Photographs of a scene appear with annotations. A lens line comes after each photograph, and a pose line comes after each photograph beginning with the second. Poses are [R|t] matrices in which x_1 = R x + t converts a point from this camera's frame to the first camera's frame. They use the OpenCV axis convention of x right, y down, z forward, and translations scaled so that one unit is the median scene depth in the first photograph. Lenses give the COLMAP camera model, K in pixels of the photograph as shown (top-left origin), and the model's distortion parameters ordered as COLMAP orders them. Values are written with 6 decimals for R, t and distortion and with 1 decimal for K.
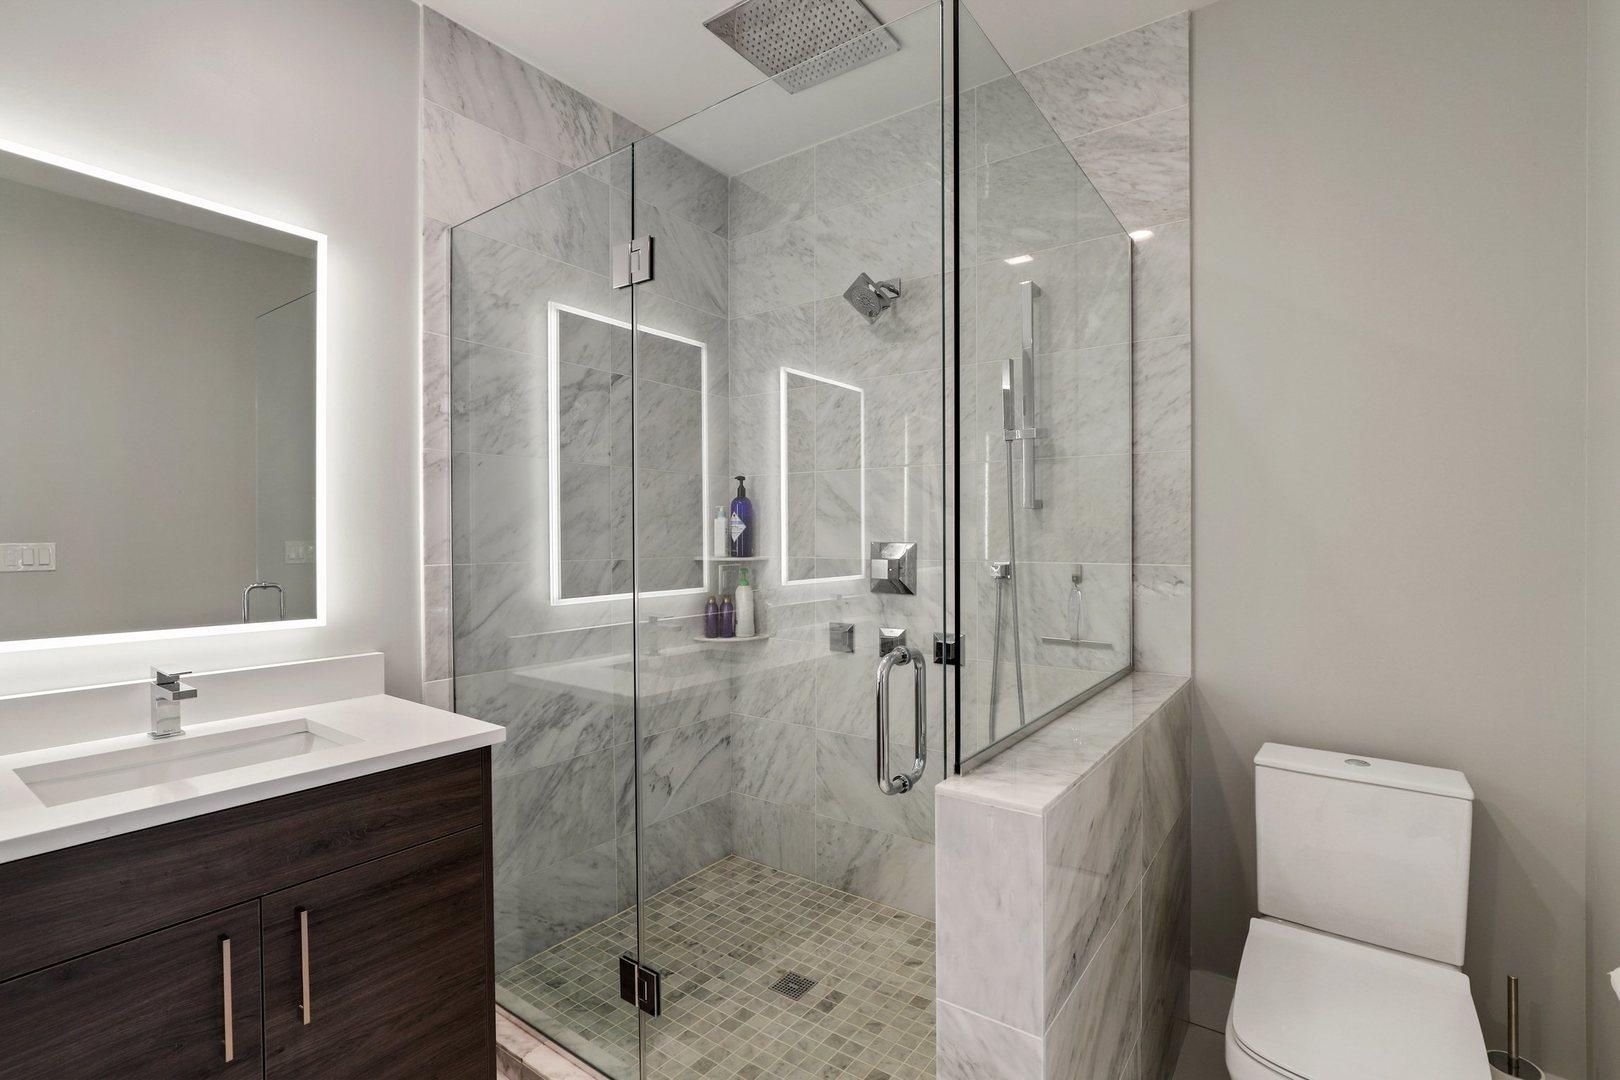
lens RADIAL K [[742.5, 0, 857.1], [0, 742.5, 545.1], [0, 0, 1]] dist [-0.022405, 0.009420]
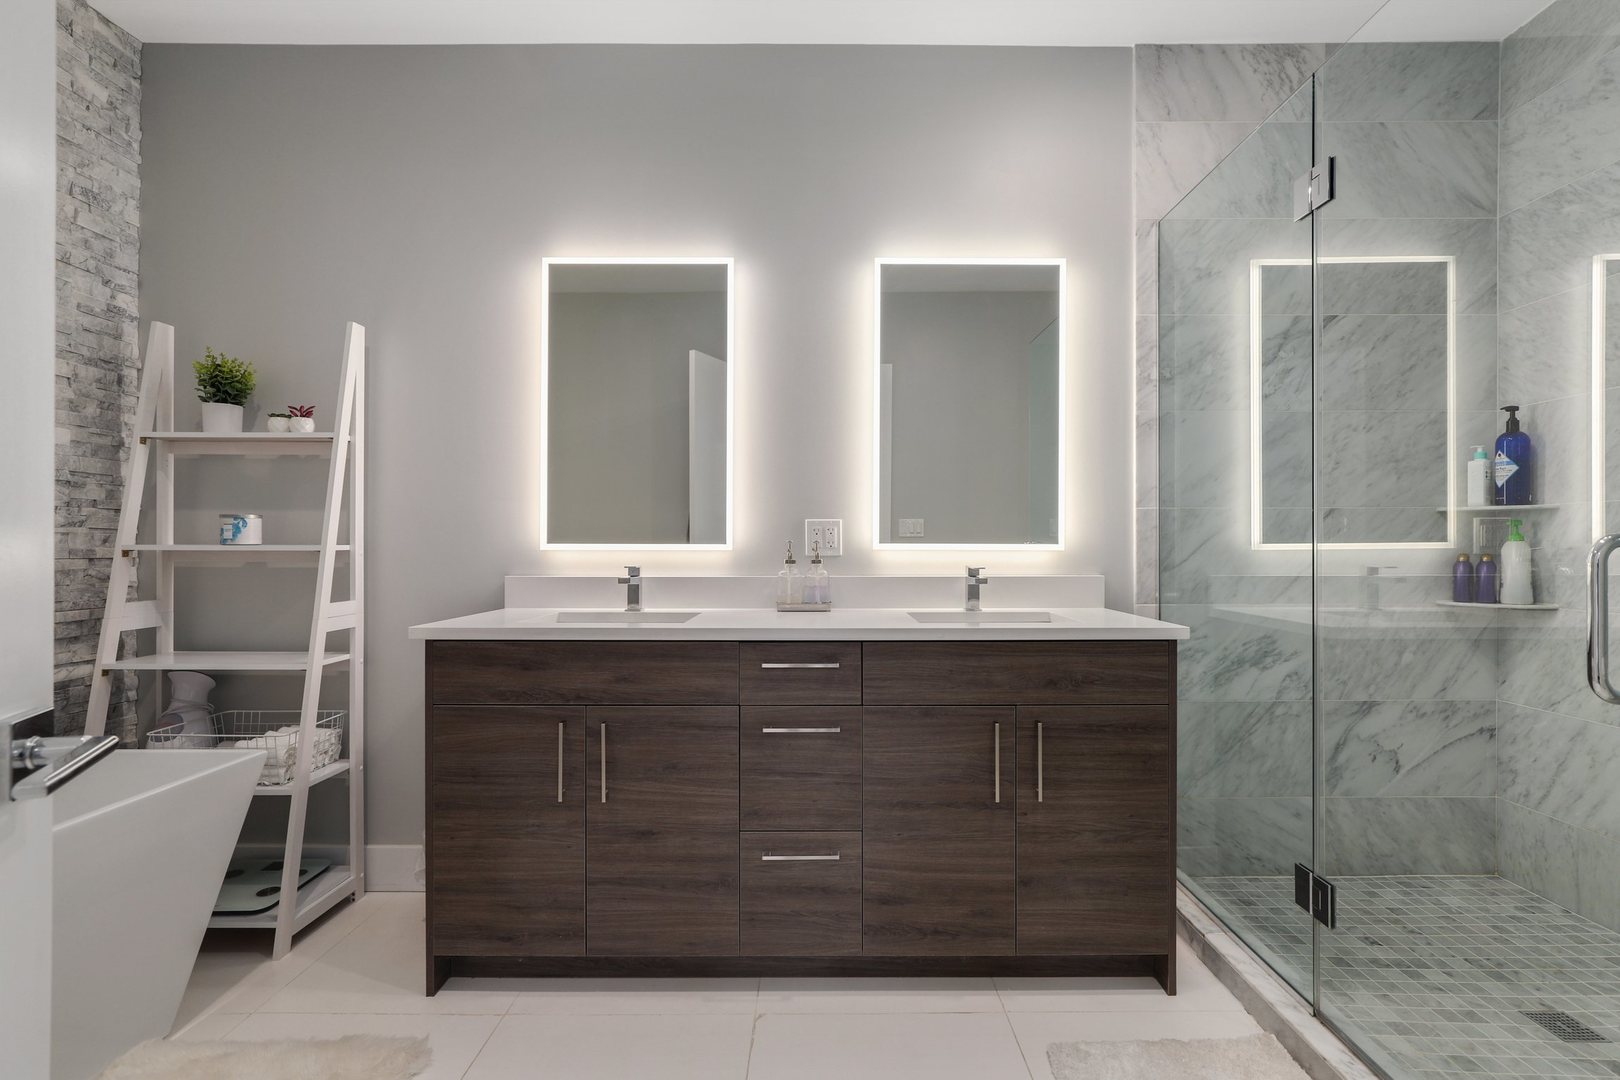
lens RADIAL K [[742.5, 0, 806.9], [0, 742.5, 539.1], [0, 0, 1]] dist [-0.022405, 0.009420]
pose [[0.550905, 0.000401, -0.834568, 0.111531], [-0.007032, 0.999967, -0.004161, 0.077891], [0.834539, 0.008161, 0.550889, -0.100818]]
